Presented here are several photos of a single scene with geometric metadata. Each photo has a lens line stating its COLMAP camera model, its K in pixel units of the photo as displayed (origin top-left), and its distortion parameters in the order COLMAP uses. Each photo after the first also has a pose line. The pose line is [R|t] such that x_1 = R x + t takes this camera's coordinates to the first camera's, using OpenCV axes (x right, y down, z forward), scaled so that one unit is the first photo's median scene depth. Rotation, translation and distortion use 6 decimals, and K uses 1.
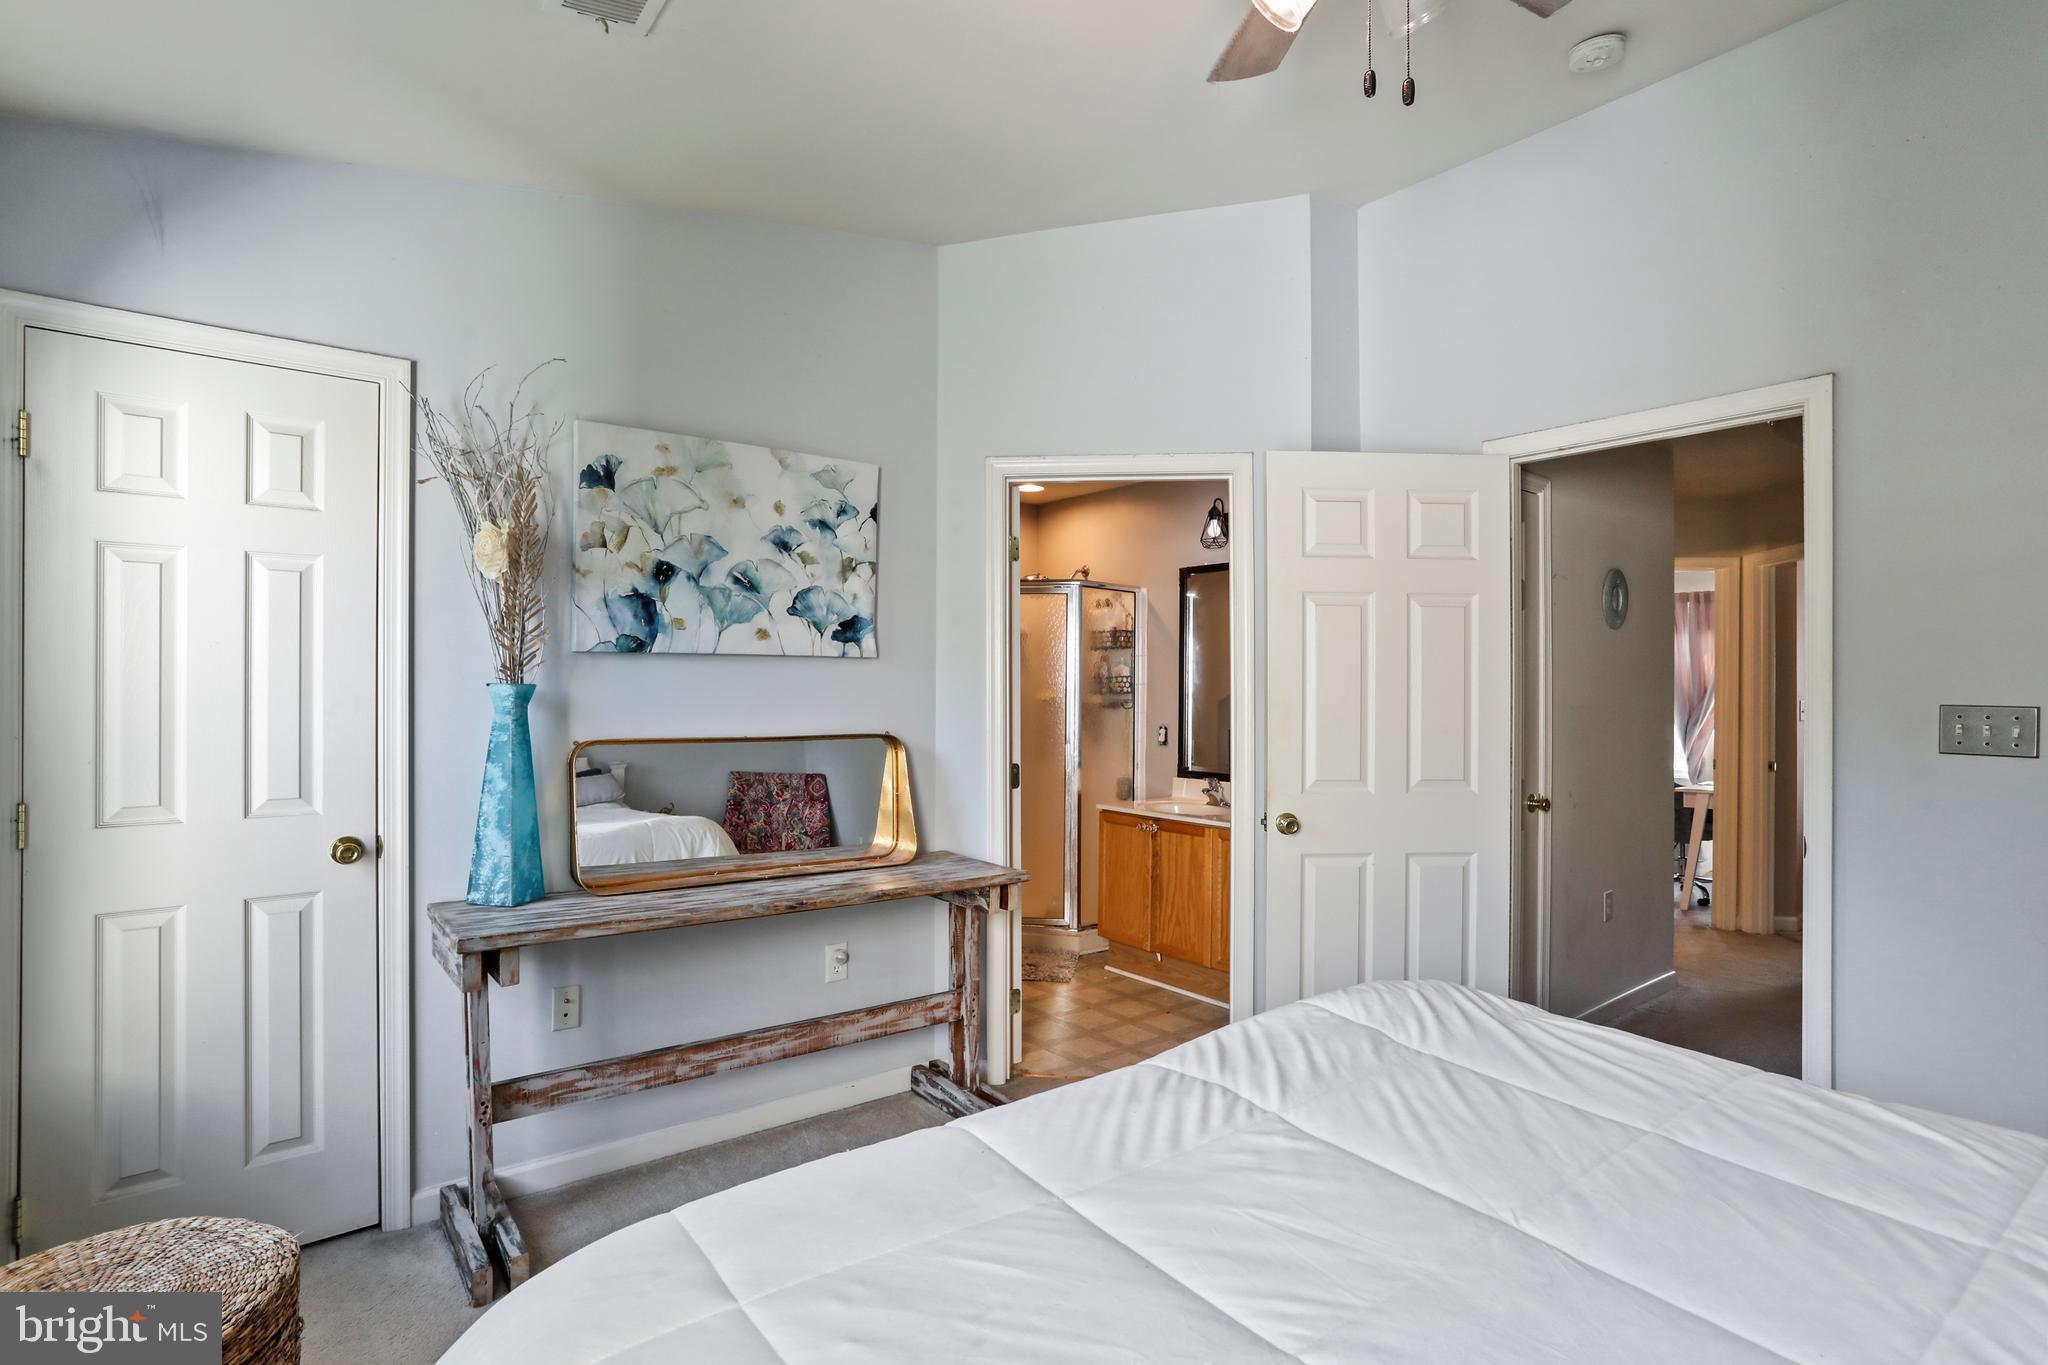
lens RADIAL K [[1011.2, 0, 1024.1], [0, 1011.2, 693.2], [0, 0, 1]] dist [-0.027226, 0.026796]
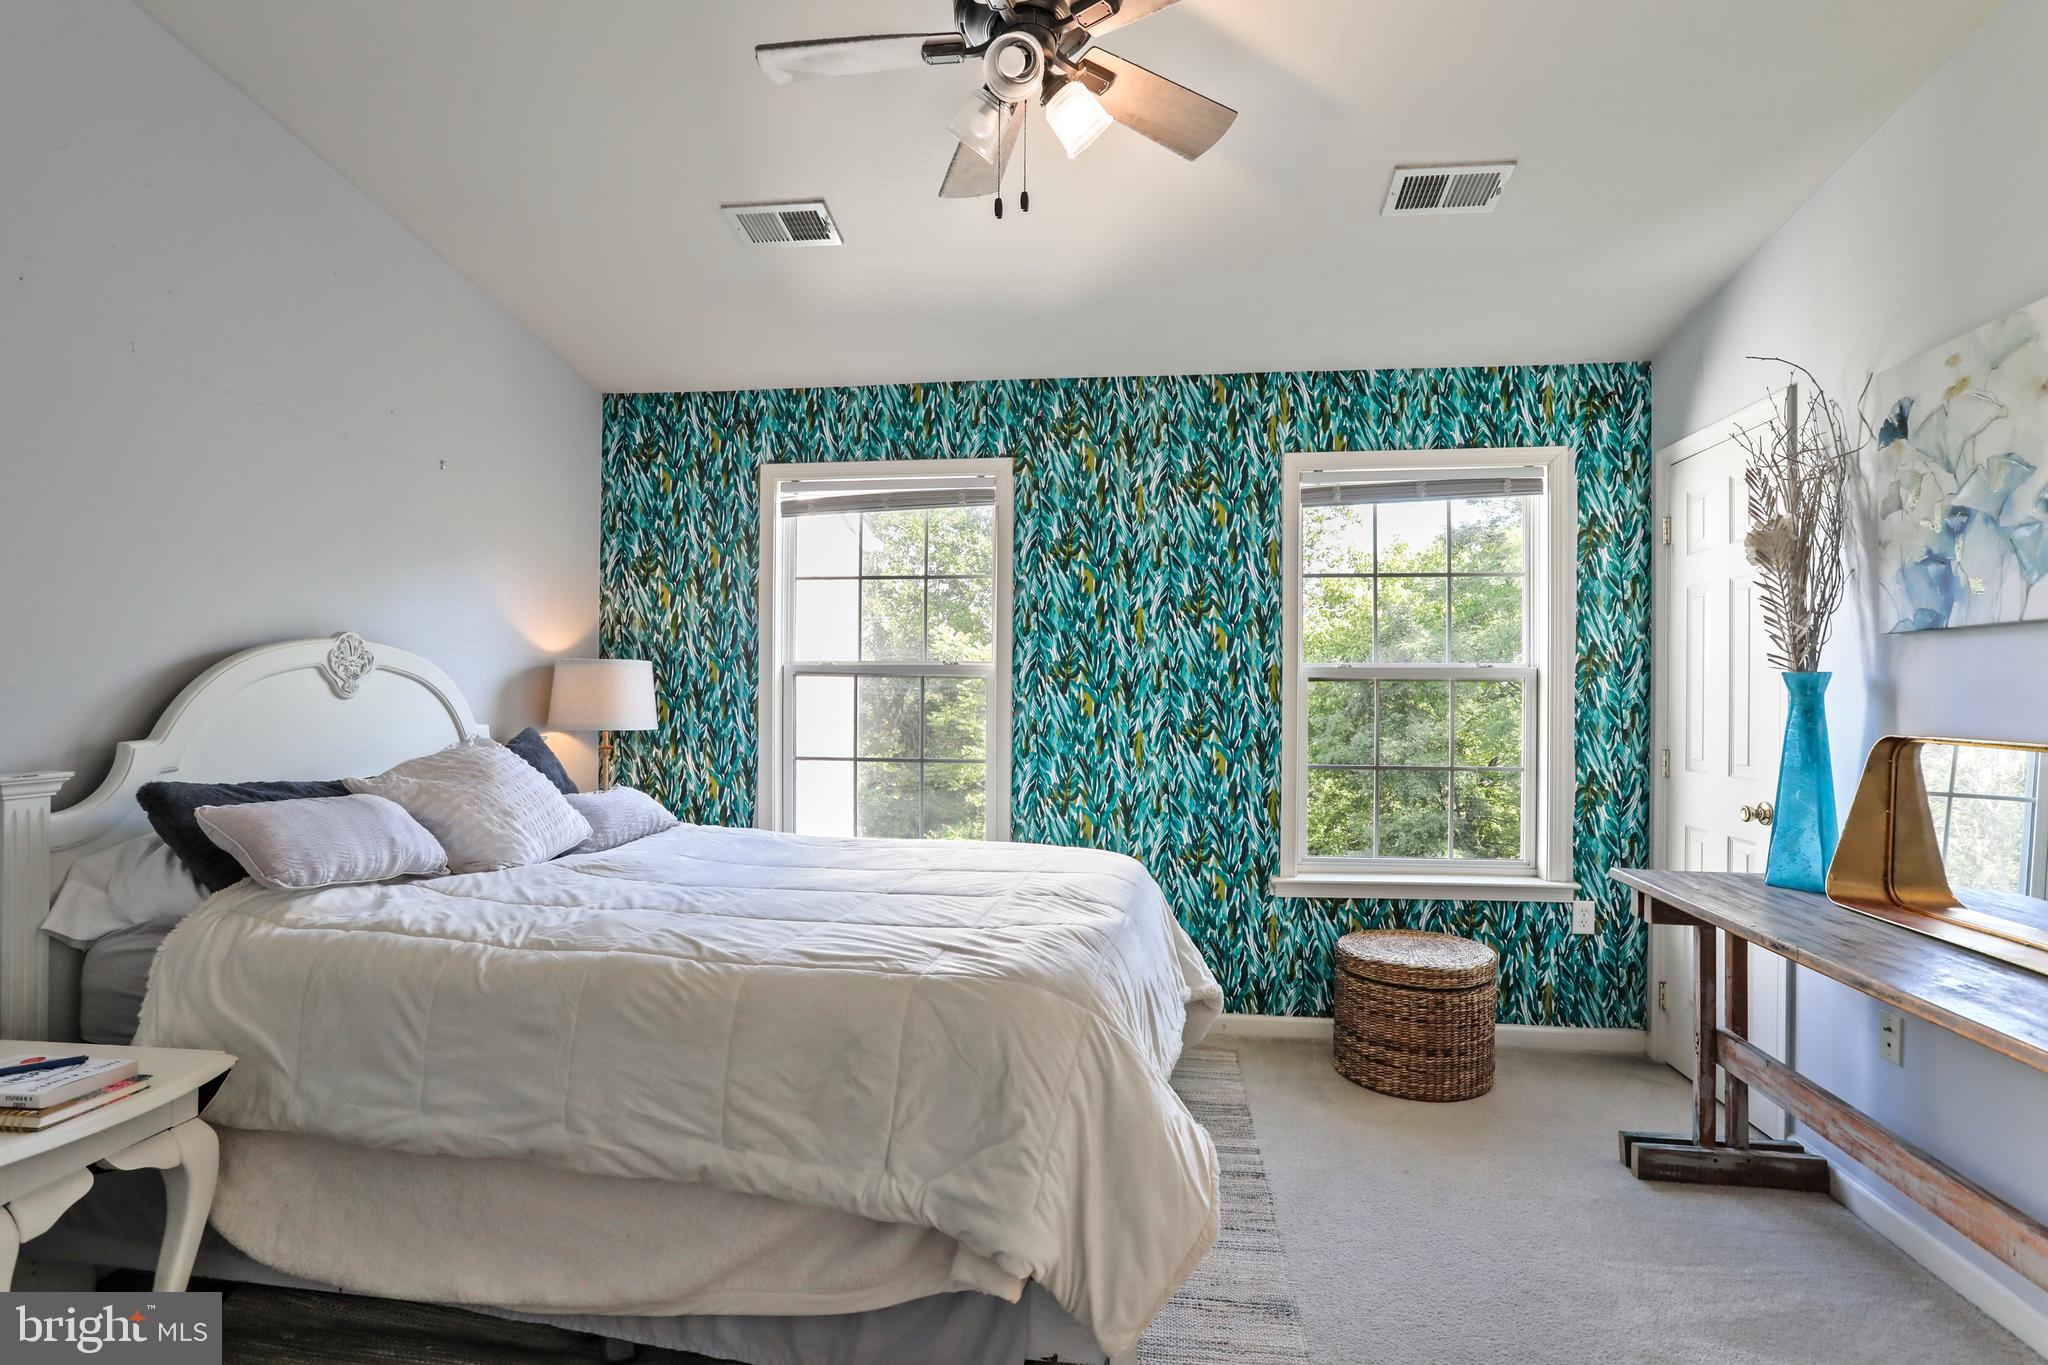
lens RADIAL K [[1011.2, 0, 1024.1], [0, 1011.2, 693.2], [0, 0, 1]] dist [-0.027226, 0.026796]
pose [[-0.723346, -0.006121, -0.690459, 0.683117], [-0.010383, 0.999944, 0.002013, 0.016092], [0.690408, 0.008625, -0.723369, 1.071350]]
